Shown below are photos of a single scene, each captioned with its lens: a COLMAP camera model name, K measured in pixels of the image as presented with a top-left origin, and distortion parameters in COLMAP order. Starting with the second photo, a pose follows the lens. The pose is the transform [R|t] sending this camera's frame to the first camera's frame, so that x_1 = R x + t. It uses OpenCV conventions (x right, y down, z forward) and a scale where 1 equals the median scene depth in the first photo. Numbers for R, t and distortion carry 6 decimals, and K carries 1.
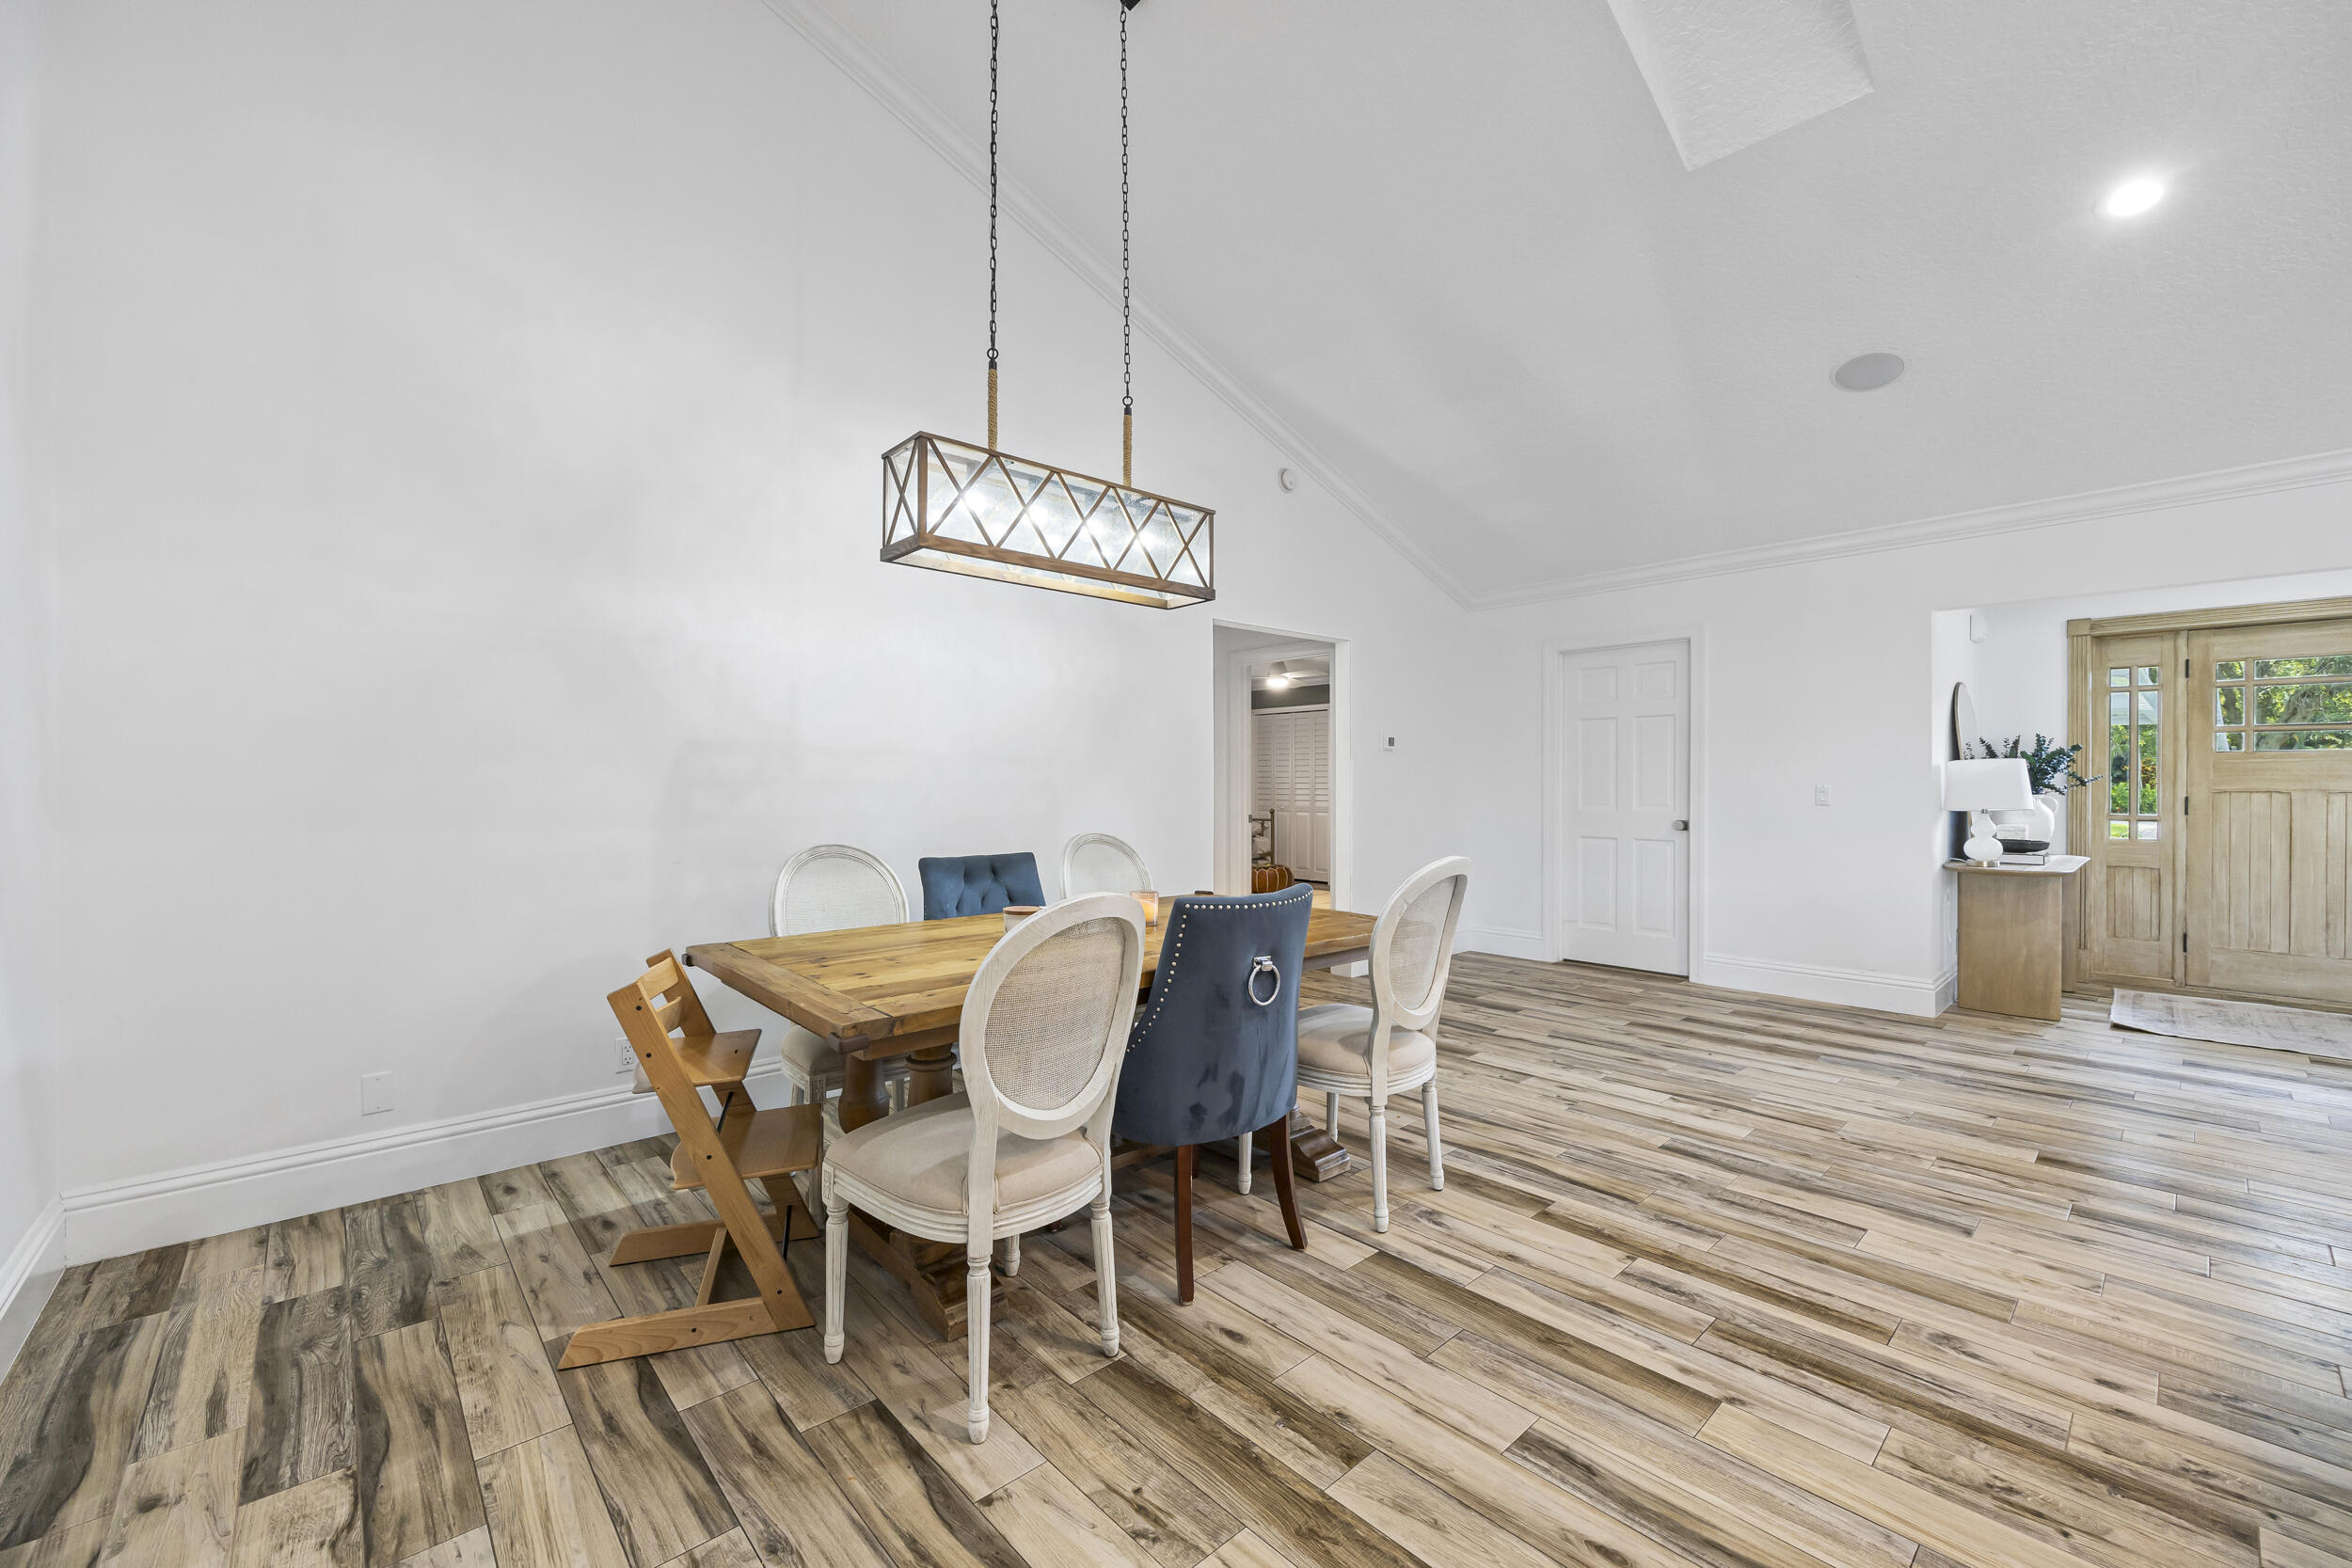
lens RADIAL K [[938.2, 0, 1182.5], [0, 938.2, 779.7], [0, 0, 1]] dist [0.010311, -0.000605]
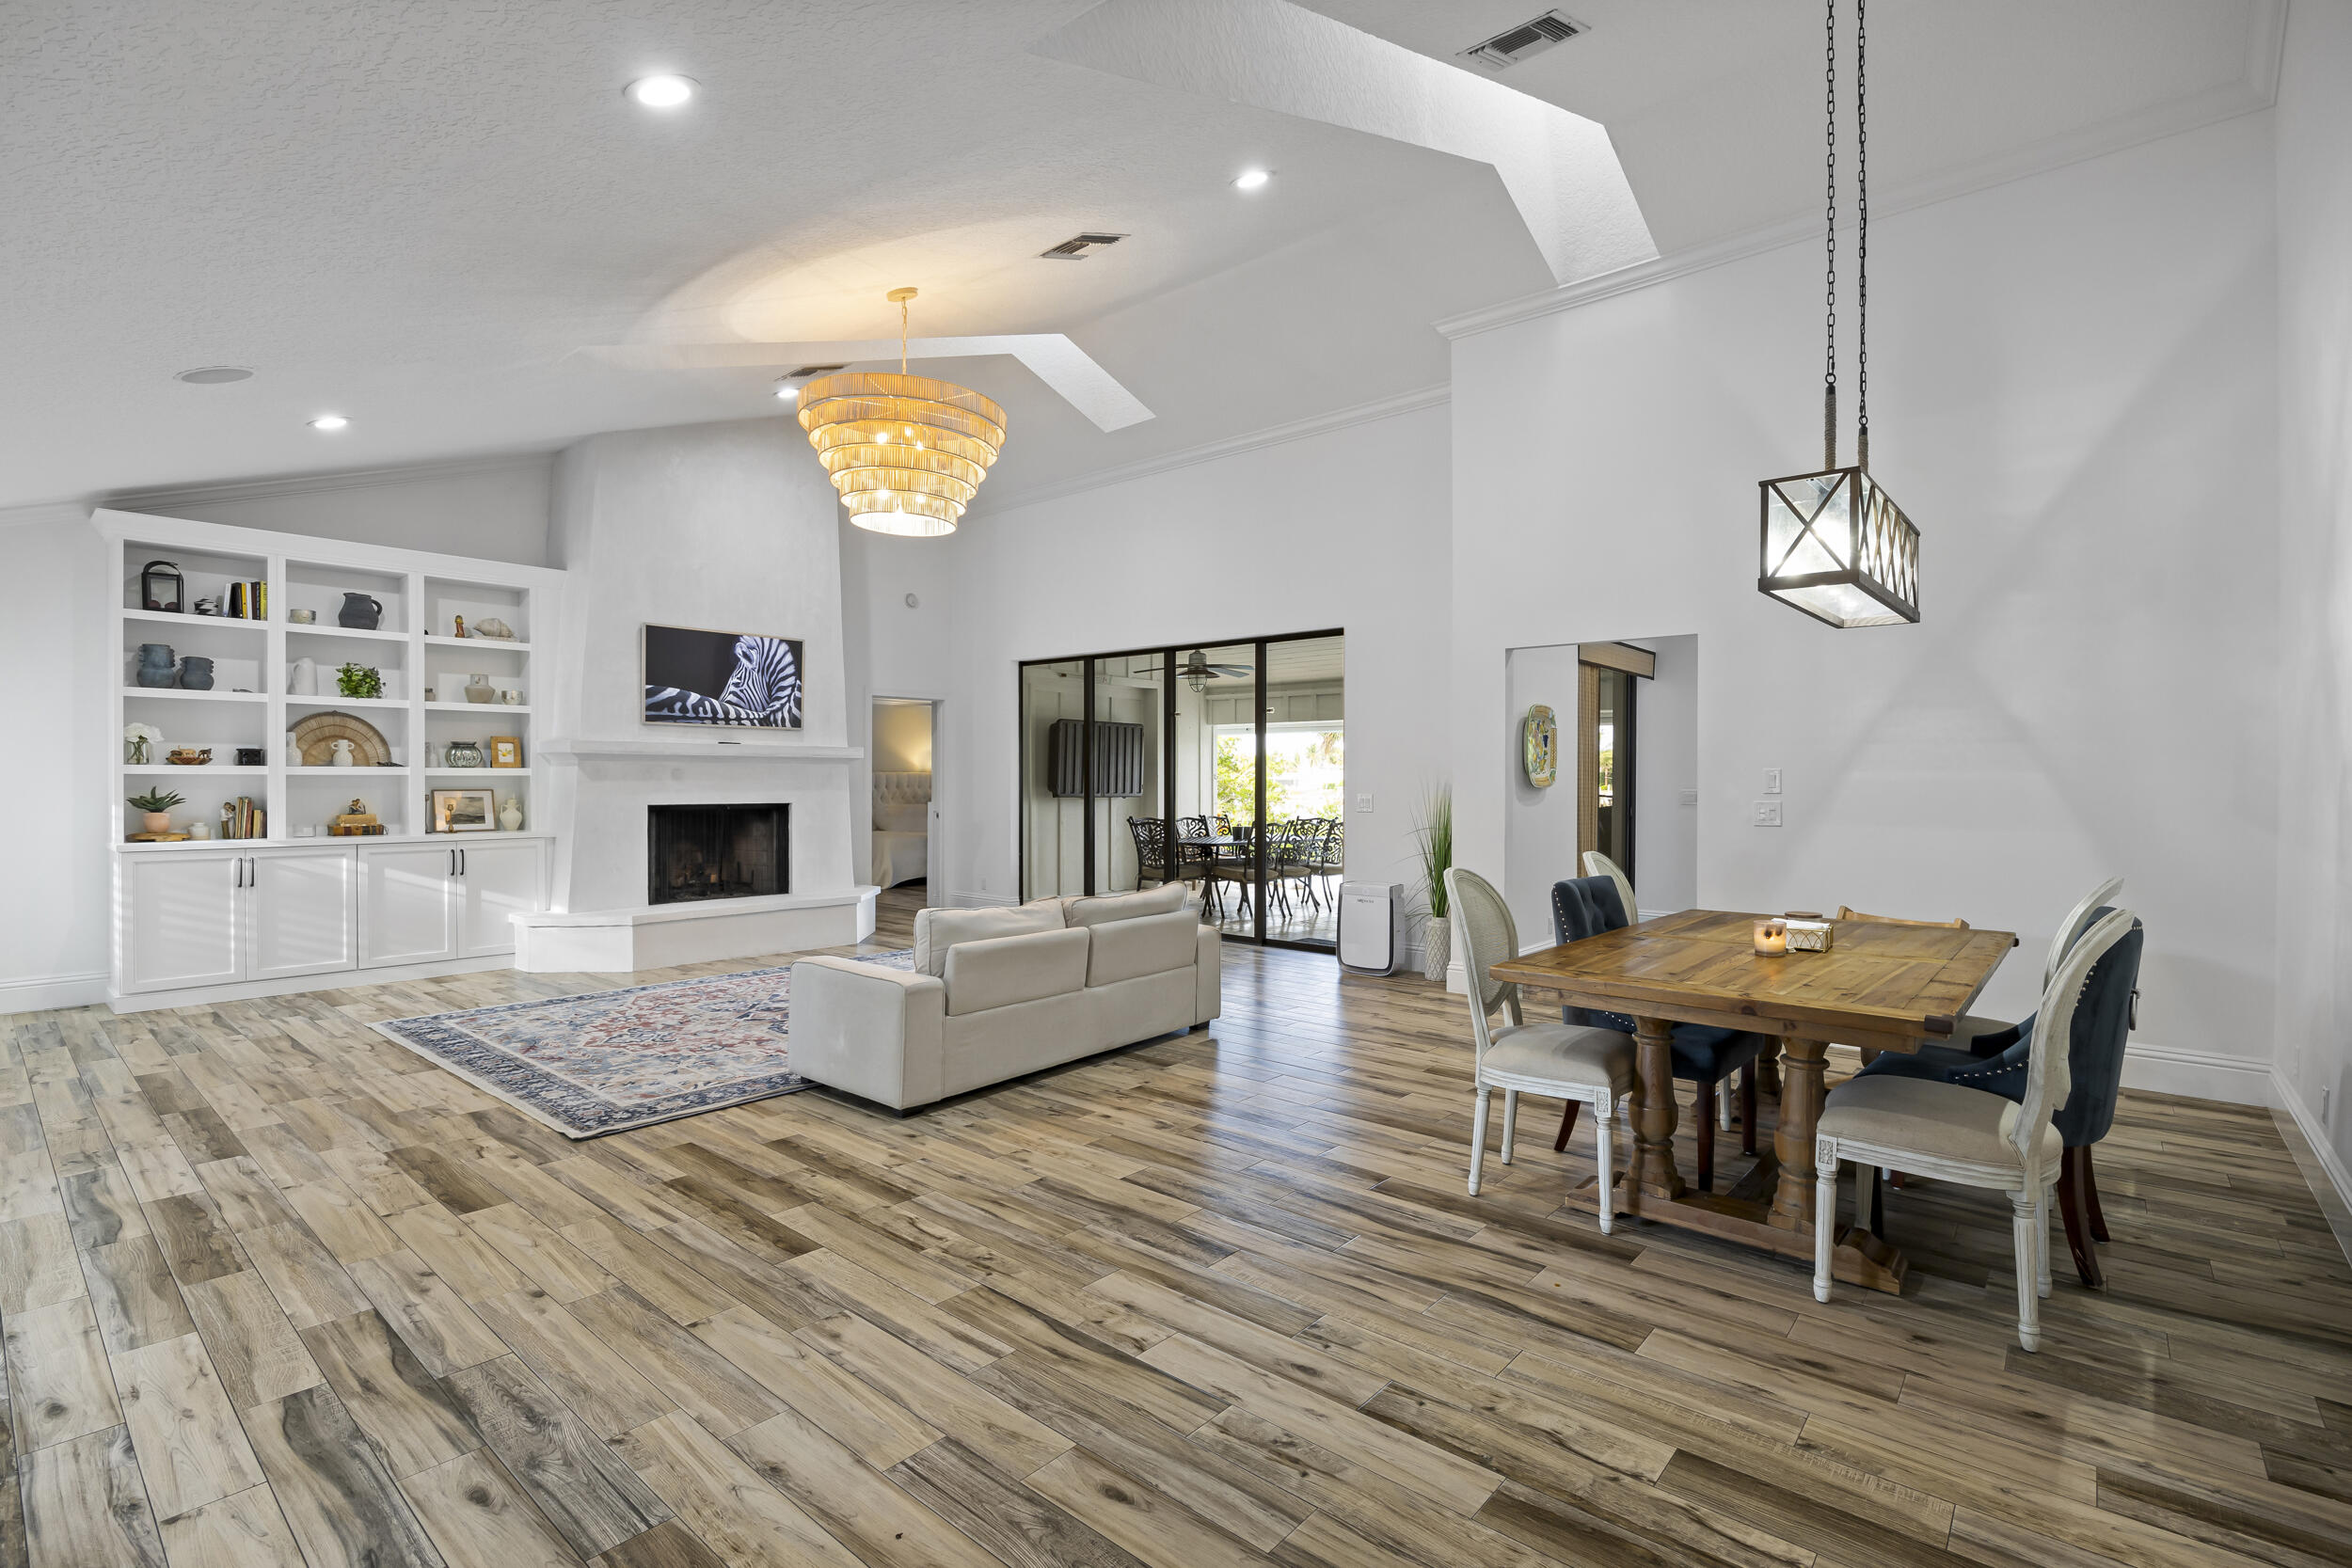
lens RADIAL K [[1078.8, 0, 1170.1], [0, 1078.8, 782.2], [0, 0, 1]] dist [-0.000534, -0.000018]
pose [[-0.993625, -0.007878, -0.112456, 0.679722], [-0.008098, 0.999966, 0.001501, -0.023328], [0.112440, 0.002402, -0.993656, 1.960209]]
